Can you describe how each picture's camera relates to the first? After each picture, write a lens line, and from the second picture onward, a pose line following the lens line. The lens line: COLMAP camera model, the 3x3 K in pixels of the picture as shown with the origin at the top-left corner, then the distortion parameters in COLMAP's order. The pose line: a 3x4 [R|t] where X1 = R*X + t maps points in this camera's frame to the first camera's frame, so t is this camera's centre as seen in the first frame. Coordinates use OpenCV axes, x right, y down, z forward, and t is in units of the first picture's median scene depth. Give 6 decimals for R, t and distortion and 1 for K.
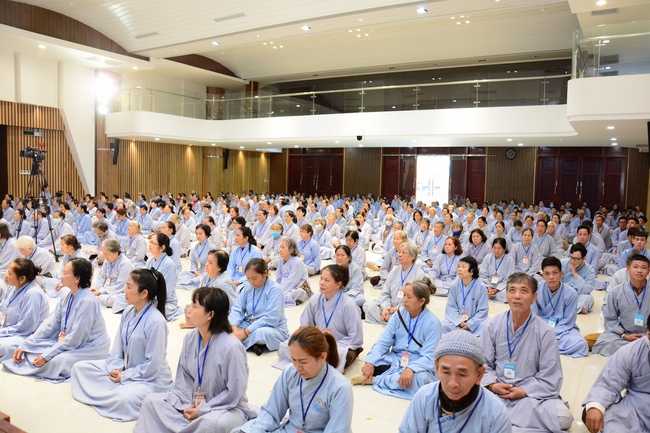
lens RADIAL K [[510.8, 0, 329.3], [0, 510.8, 219.3], [0, 0, 1]] dist [-0.118930, 0.088979]
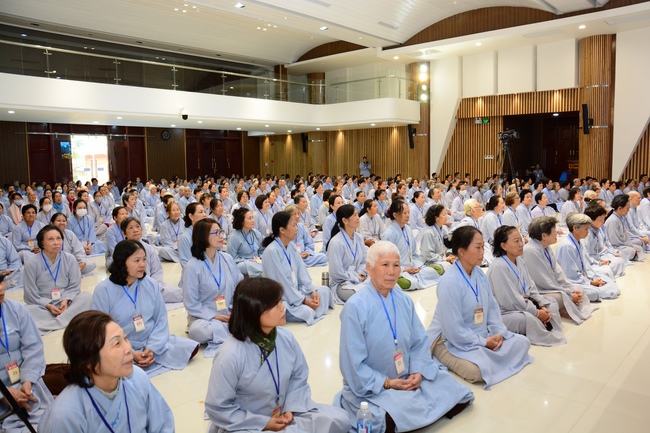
lens RADIAL K [[510.8, 0, 330.5], [0, 510.8, 212.3], [0, 0, 1]] dist [-0.118930, 0.088979]
pose [[0.188468, -0.120309, 0.974682, -0.767330], [0.090748, 0.990355, 0.104696, -0.051669], [-0.977878, 0.068719, 0.197568, 0.504487]]
